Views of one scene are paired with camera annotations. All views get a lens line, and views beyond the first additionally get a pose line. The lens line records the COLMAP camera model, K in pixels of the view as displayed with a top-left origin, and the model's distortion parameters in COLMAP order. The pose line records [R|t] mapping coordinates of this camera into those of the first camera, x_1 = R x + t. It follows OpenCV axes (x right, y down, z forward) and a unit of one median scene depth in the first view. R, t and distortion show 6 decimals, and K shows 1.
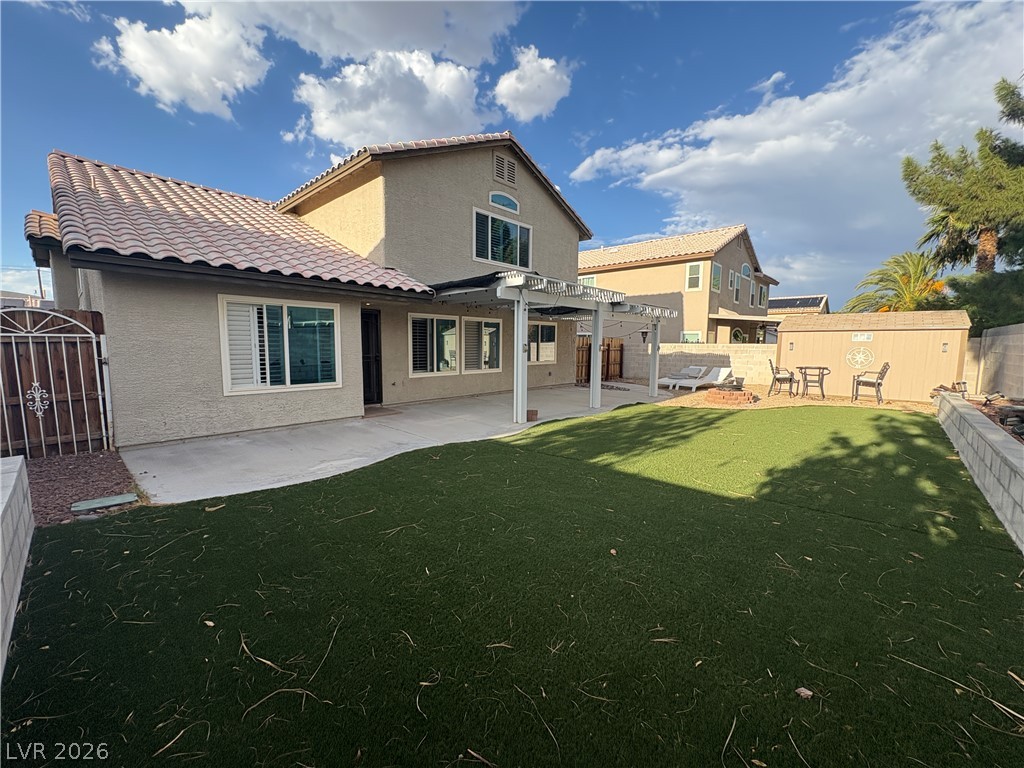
lens RADIAL K [[411.1, 0, 513.5], [0, 411.1, 386.9], [0, 0, 1]] dist [0.002601, -0.000212]
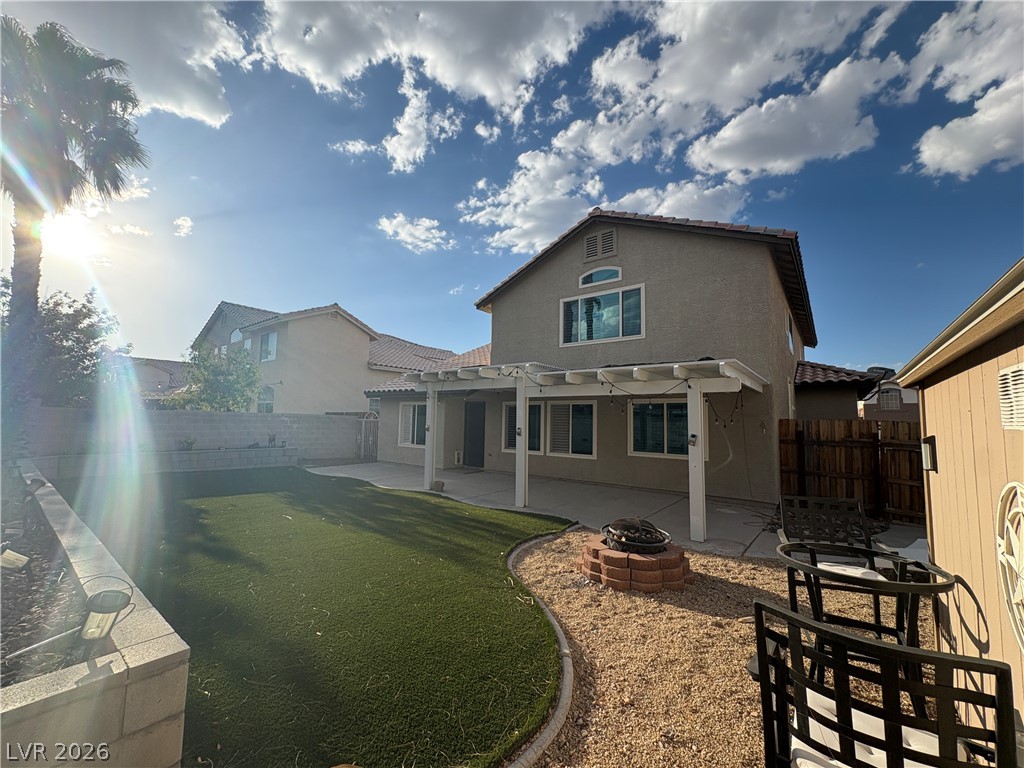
lens RADIAL K [[411.1, 0, 513.5], [0, 411.1, 386.9], [0, 0, 1]] dist [0.002601, -0.000212]
pose [[0.082946, -0.088889, -0.992582, 0.928223], [-0.123660, 0.987398, -0.098758, -0.089834], [0.988852, 0.130934, 0.070909, 0.822659]]
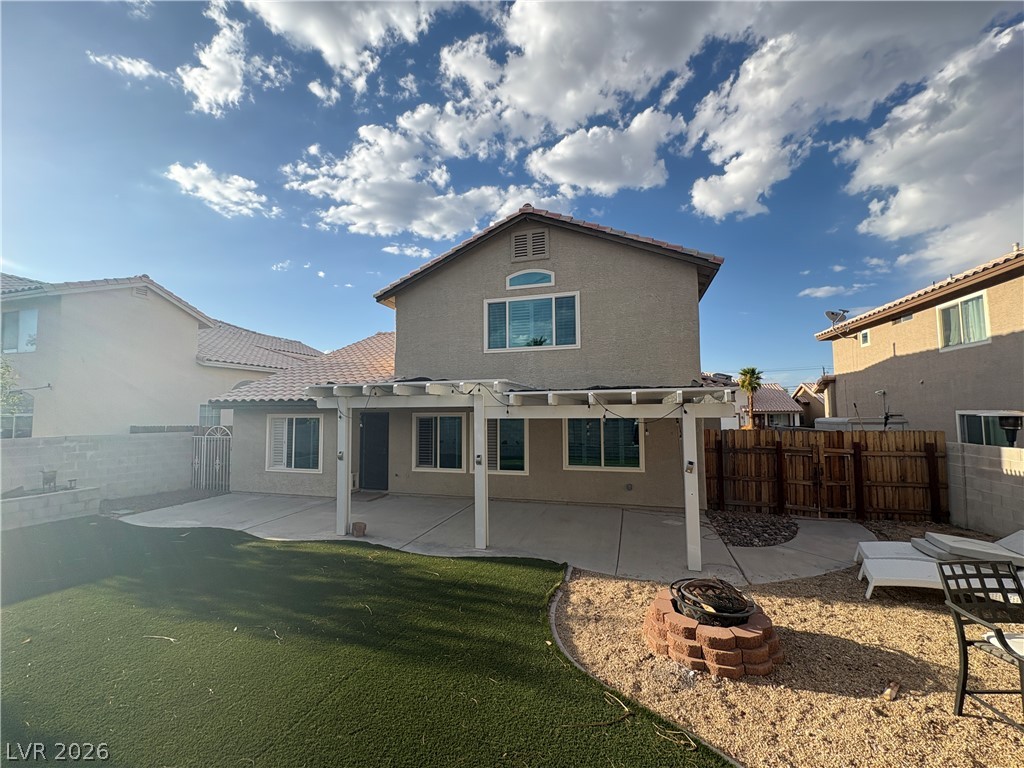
lens RADIAL K [[411.1, 0, 512.0], [0, 411.1, 384.0], [0, 0, 1]] dist [-0.000323, 0.000175]
pose [[0.444498, -0.072602, -0.892833, 0.775832], [-0.083207, 0.989055, -0.121851, -0.126513], [0.891907, 0.128452, 0.433591, 0.654726]]
